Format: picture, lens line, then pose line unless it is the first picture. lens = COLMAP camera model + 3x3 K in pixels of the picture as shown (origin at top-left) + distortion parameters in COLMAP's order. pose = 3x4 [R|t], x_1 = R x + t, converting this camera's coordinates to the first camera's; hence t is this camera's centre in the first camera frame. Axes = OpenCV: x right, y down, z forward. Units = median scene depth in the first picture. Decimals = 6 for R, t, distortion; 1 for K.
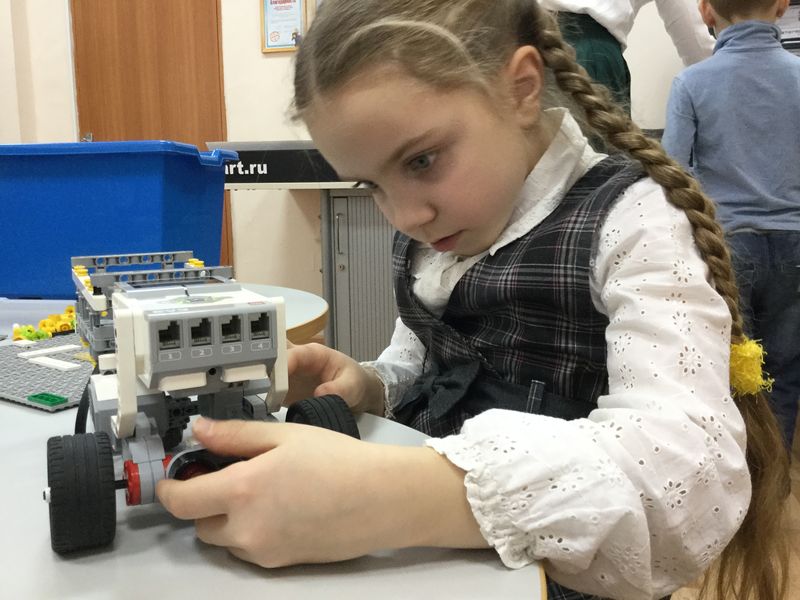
lens RADIAL K [[718.6, 0, 400.0], [0, 718.6, 300.0], [0, 0, 1]] dist [0.133789, -0.269893]
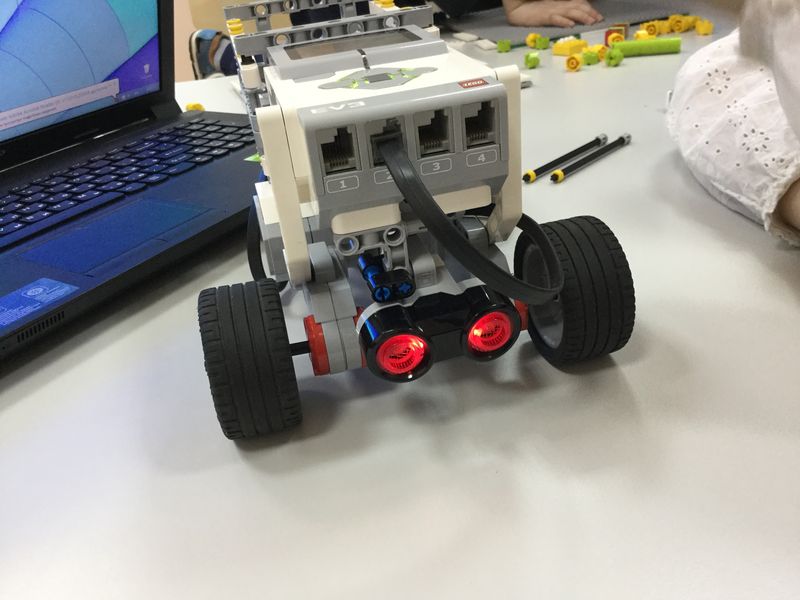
lens RADIAL K [[718.6, 0, 400.0], [0, 718.6, 300.0], [0, 0, 1]] dist [0.133789, -0.269893]
pose [[0.953805, 0.057204, -0.294930, -0.072440], [0.063817, 0.920722, 0.384966, -0.066479], [0.293570, -0.386004, 0.874538, 0.403660]]
